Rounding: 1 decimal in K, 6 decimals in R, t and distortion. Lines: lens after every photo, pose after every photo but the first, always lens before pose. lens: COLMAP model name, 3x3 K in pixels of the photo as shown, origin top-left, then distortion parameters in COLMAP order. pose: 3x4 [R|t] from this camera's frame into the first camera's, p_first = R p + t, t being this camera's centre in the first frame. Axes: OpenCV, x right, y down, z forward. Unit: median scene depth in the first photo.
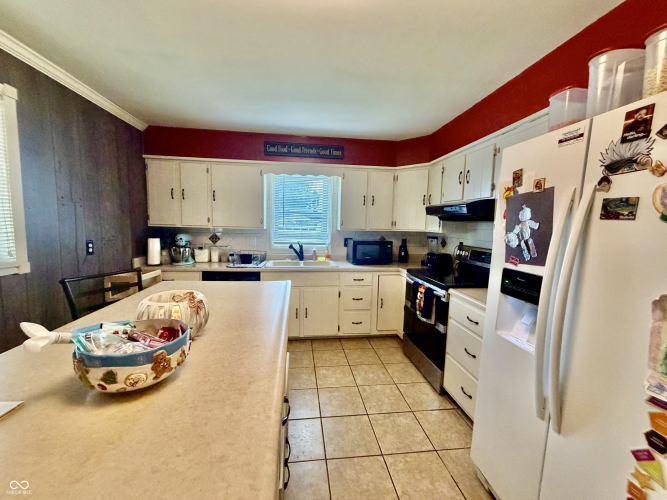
lens RADIAL K [[266.2, 0, 330.3], [0, 266.2, 250.9], [0, 0, 1]] dist [-0.000263, 0.000484]
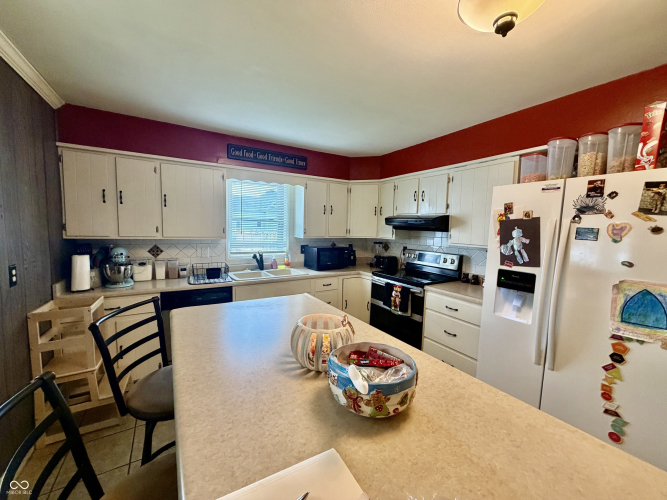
lens RADIAL K [[266.2, 0, 331.3], [0, 266.2, 251.0], [0, 0, 1]] dist [-0.000263, 0.000484]
pose [[0.909468, -0.040106, 0.413836, -0.361375], [0.041324, 0.999128, 0.006013, -0.037629], [-0.413716, 0.011633, 0.910332, 0.026212]]
